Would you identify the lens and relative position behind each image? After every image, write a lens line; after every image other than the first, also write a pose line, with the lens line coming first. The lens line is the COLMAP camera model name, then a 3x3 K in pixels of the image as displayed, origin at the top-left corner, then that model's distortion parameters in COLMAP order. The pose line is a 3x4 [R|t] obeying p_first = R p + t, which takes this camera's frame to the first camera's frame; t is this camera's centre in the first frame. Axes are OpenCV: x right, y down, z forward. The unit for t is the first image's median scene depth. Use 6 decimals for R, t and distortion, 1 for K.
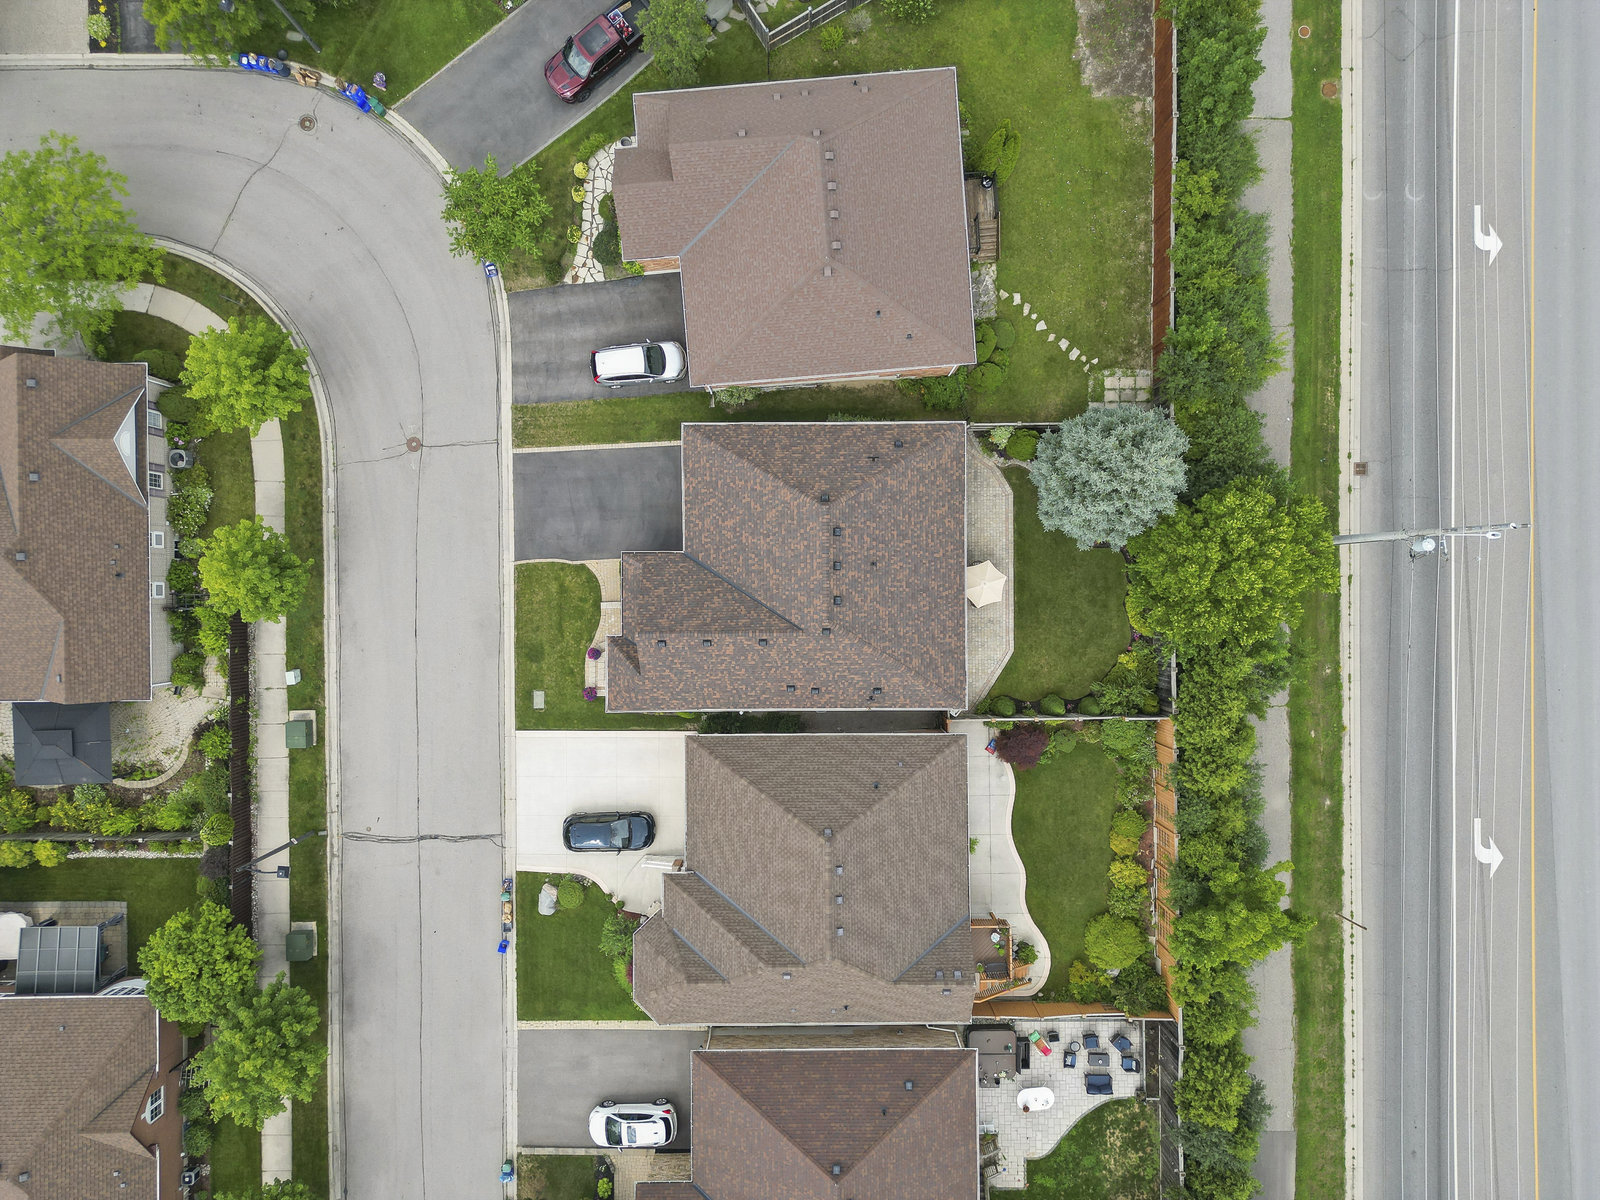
lens RADIAL K [[1126.4, 0, 801.8], [0, 1126.4, 600.0], [0, 0, 1]] dist [0.071222, -0.071947]
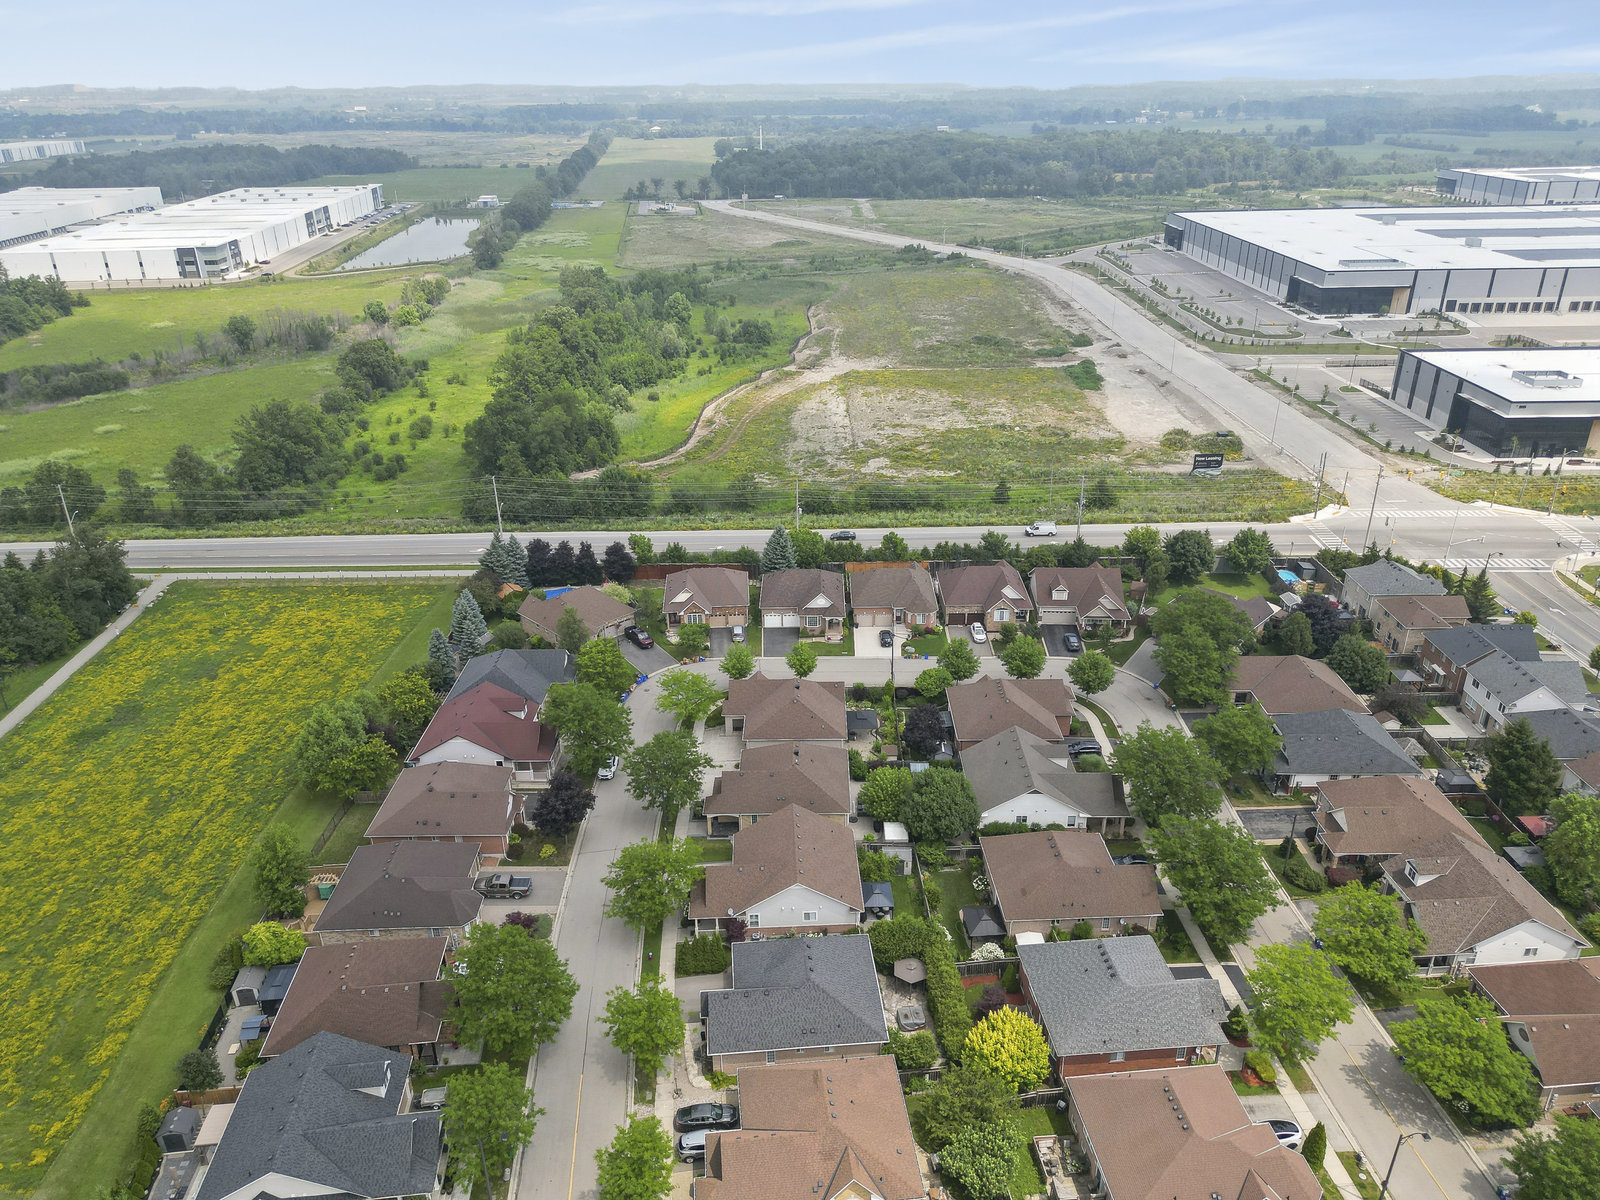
lens RADIAL K [[1123.5, 0, 802.3], [0, 1123.5, 601.6], [0, 0, 1]] dist [0.077738, -0.083142]
pose [[0.015468, -0.415604, 0.909414, -2.936171], [0.999609, -0.014766, -0.023750, 0.048345], [0.023299, 0.909426, 0.415213, -0.383246]]
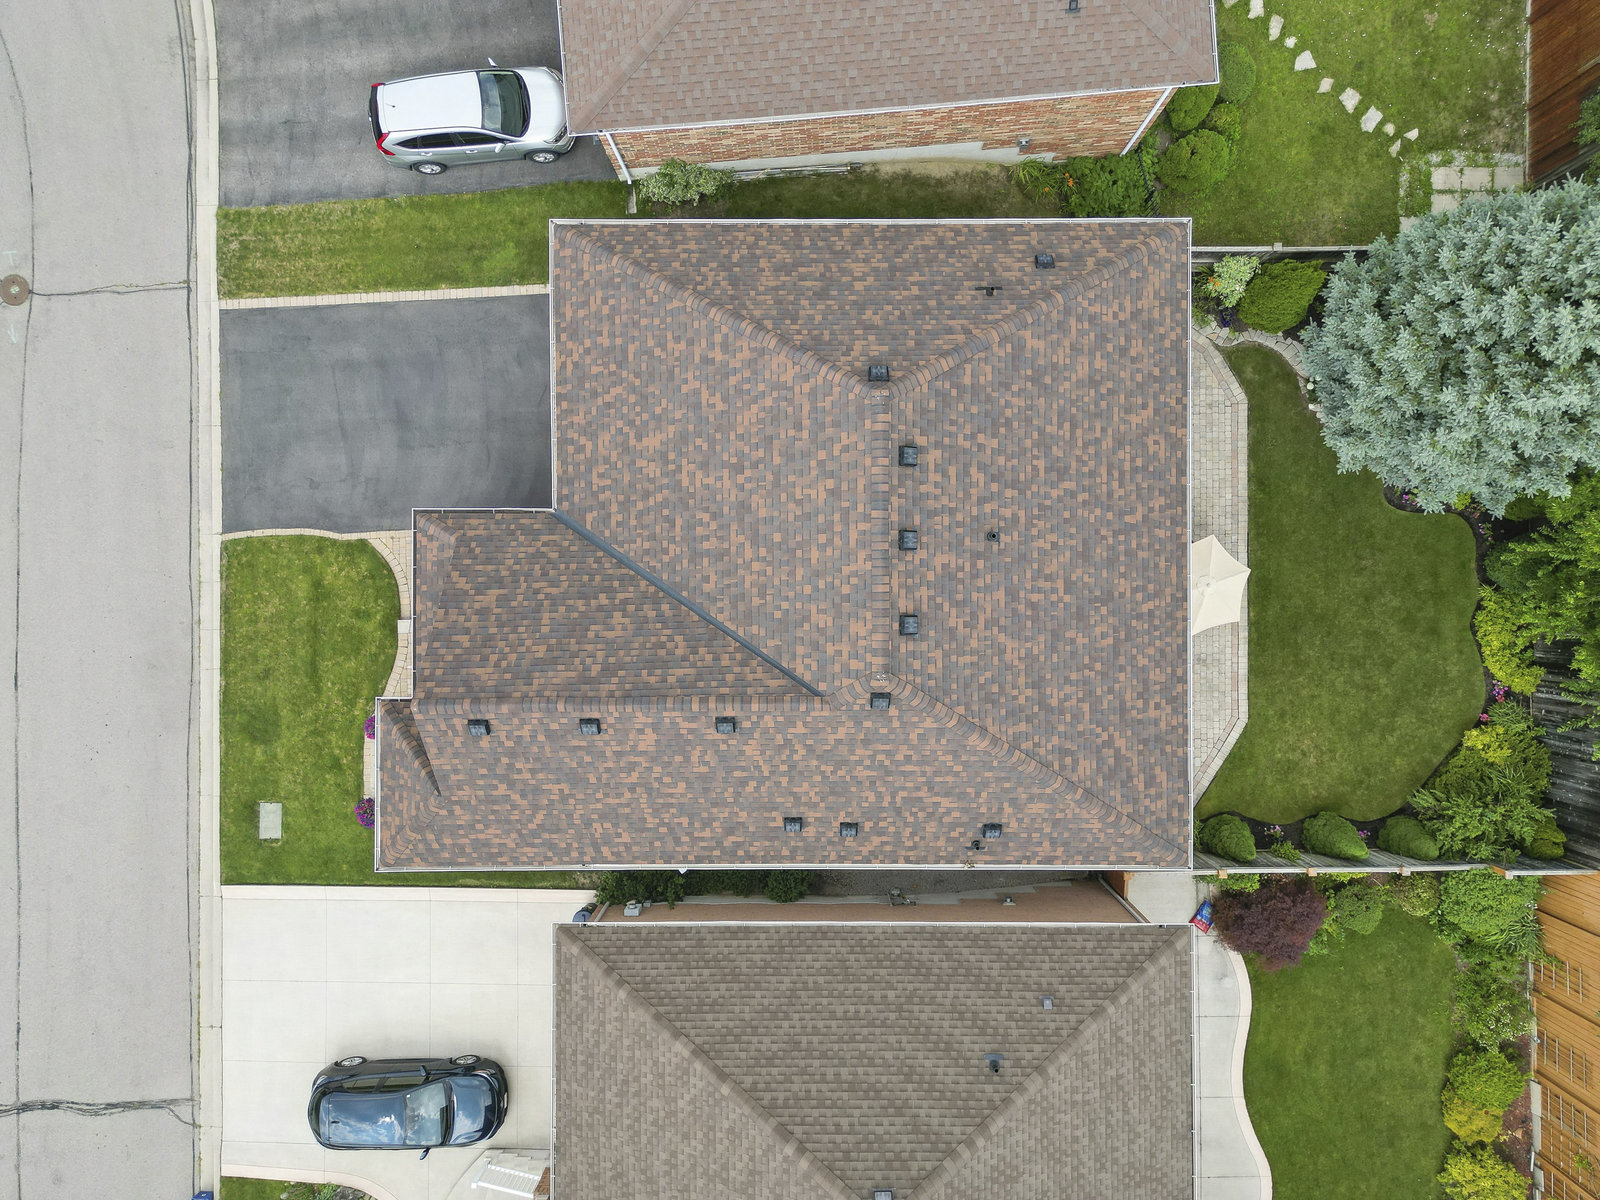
lens RADIAL K [[1132.6, 0, 808.7], [0, 1132.6, 586.4], [0, 0, 1]] dist [0.069332, -0.071033]
pose [[0.999988, 0.004666, 0.001567, -0.004422], [-0.004651, 0.999945, -0.009378, -0.008217], [-0.001611, 0.009371, 0.999955, 0.512488]]
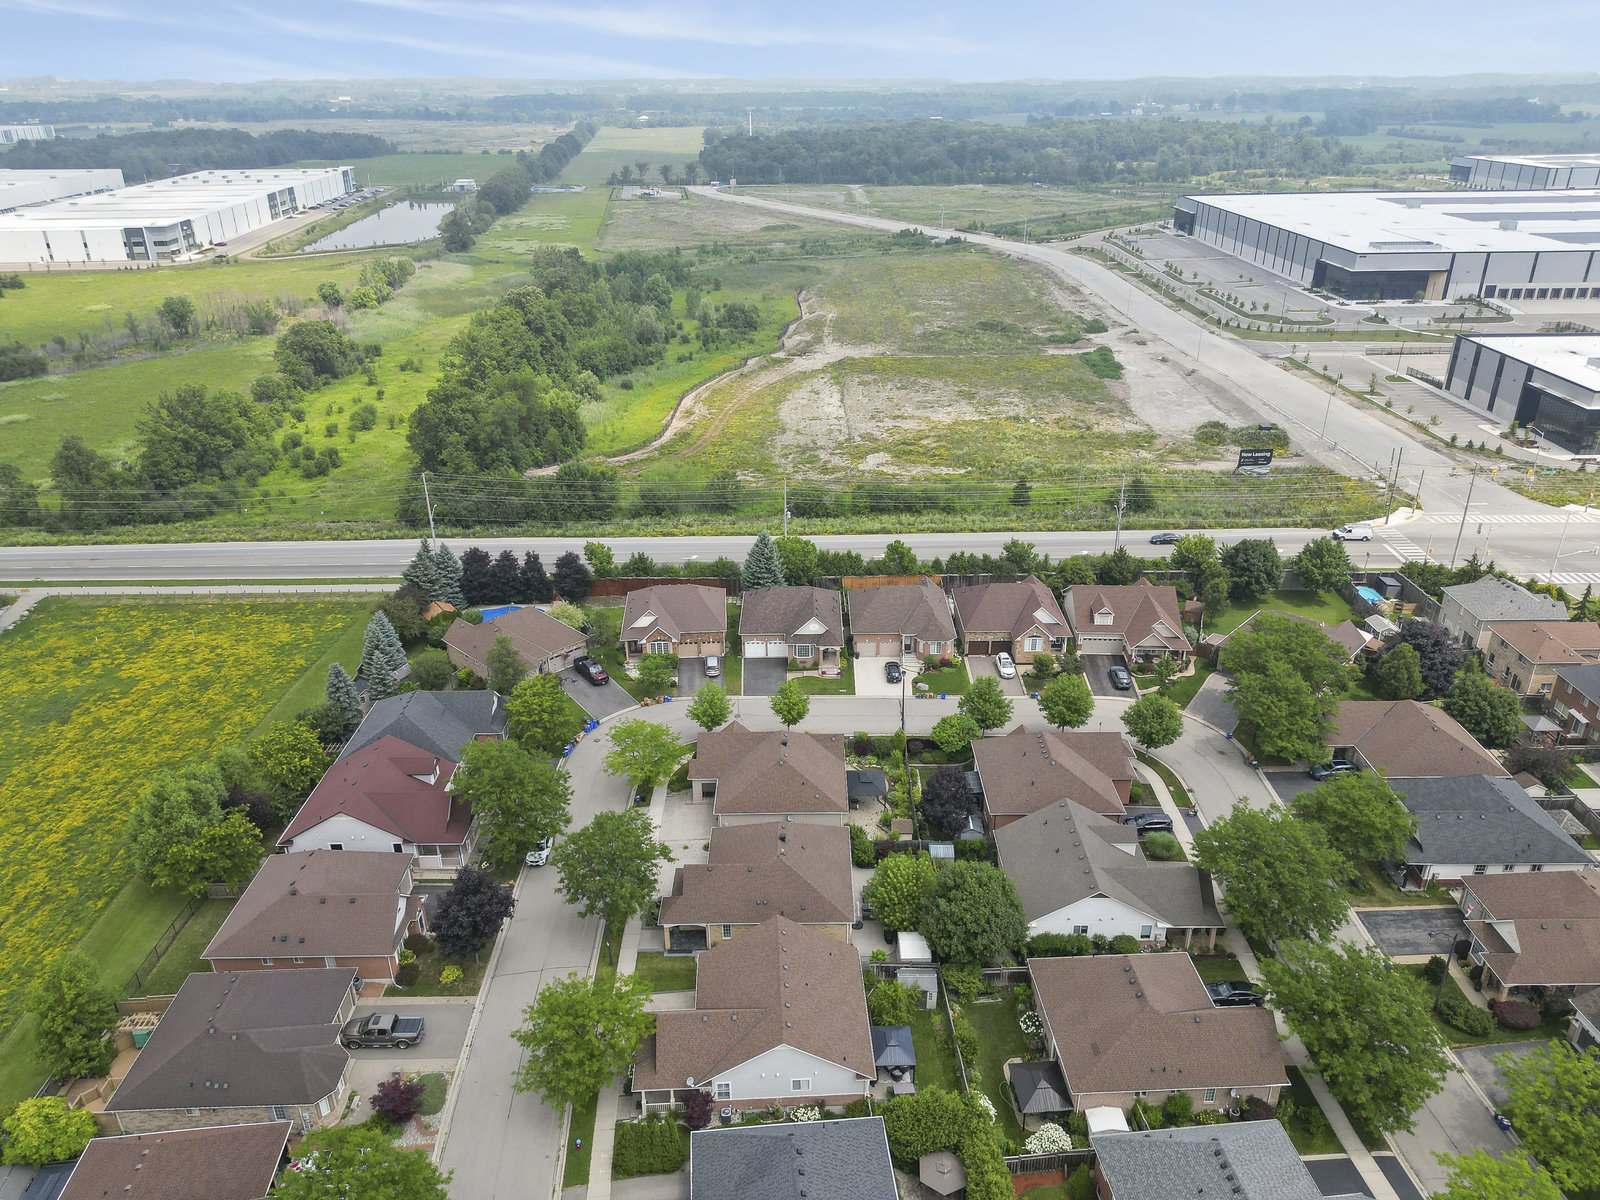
lens RADIAL K [[1123.5, 0, 802.3], [0, 1123.5, 601.6], [0, 0, 1]] dist [0.077738, -0.083142]
pose [[0.008074, -0.418372, 0.908240, -2.402435], [0.999793, -0.013578, -0.015142, 0.039361], [0.018667, 0.908174, 0.418176, -0.211421]]
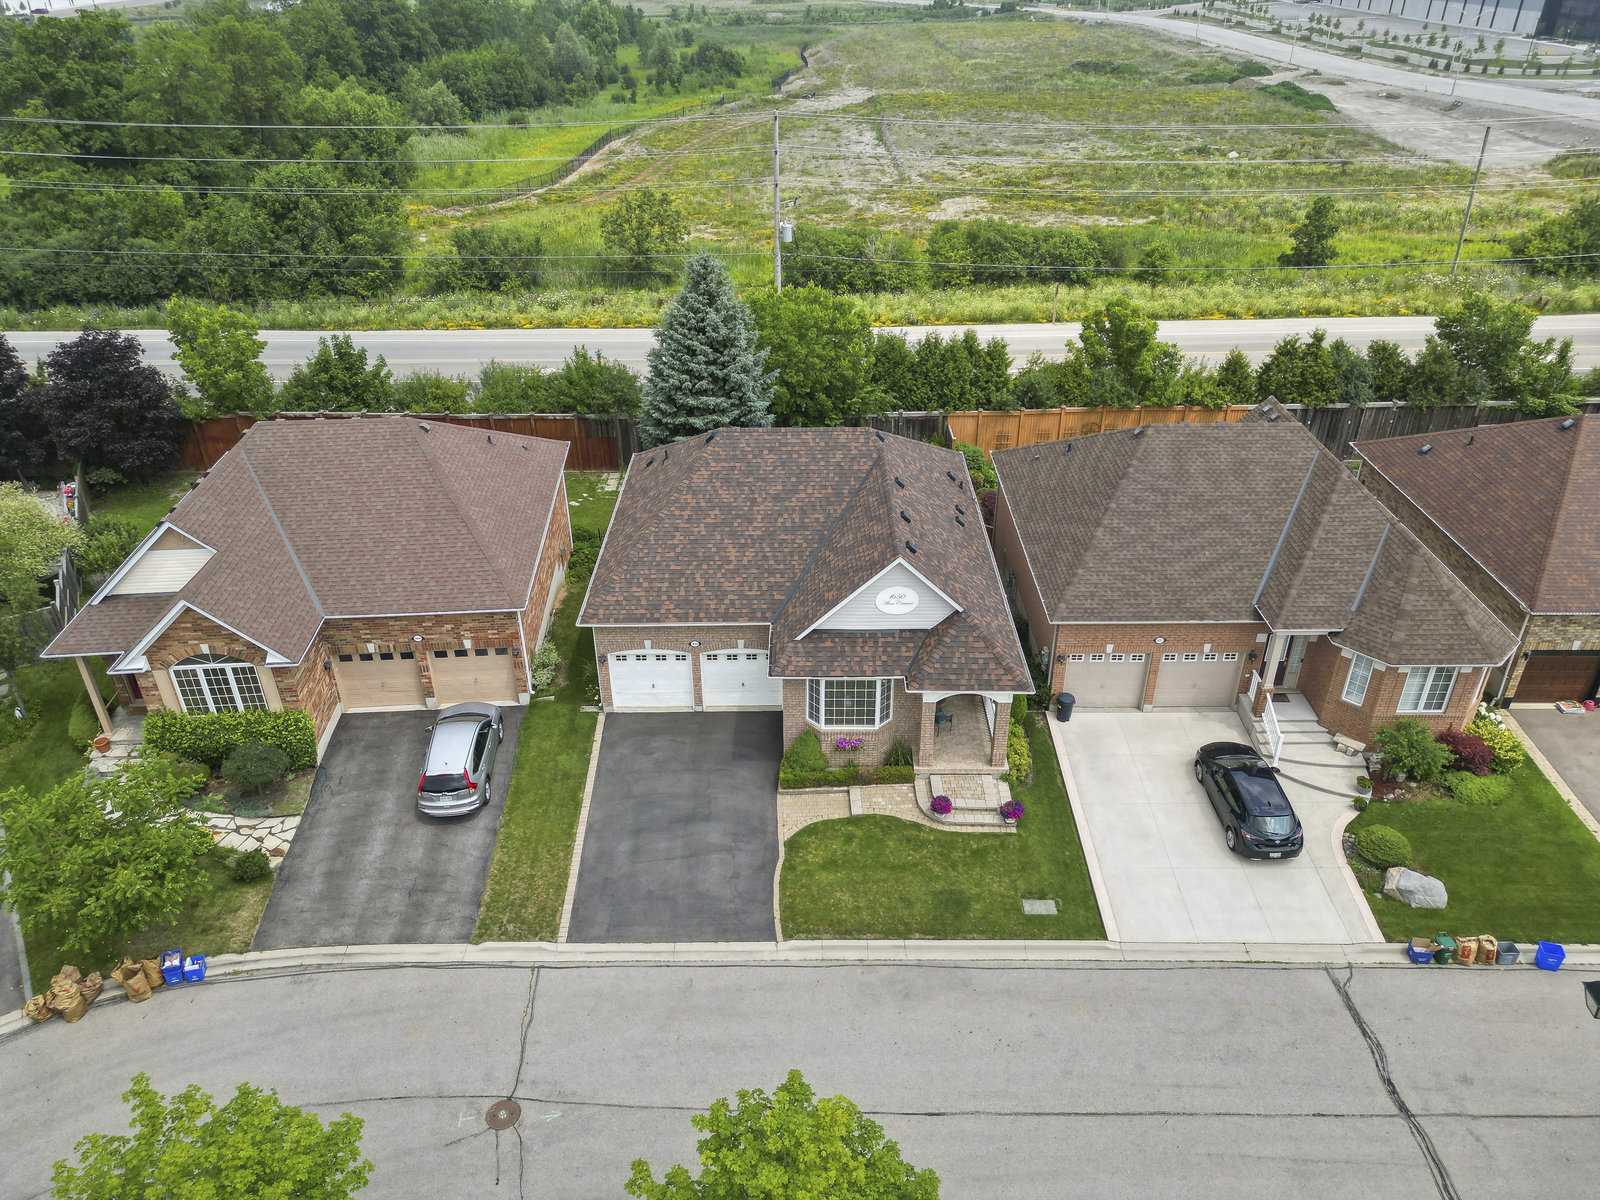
lens RADIAL K [[1133.2, 0, 802.4], [0, 1133.2, 583.2], [0, 0, 1]] dist [0.081109, -0.085460]
pose [[0.008509, -0.493382, 0.869771, -0.625943], [0.999818, -0.010670, -0.015833, -0.012586], [0.017092, 0.869748, 0.493201, 0.606238]]
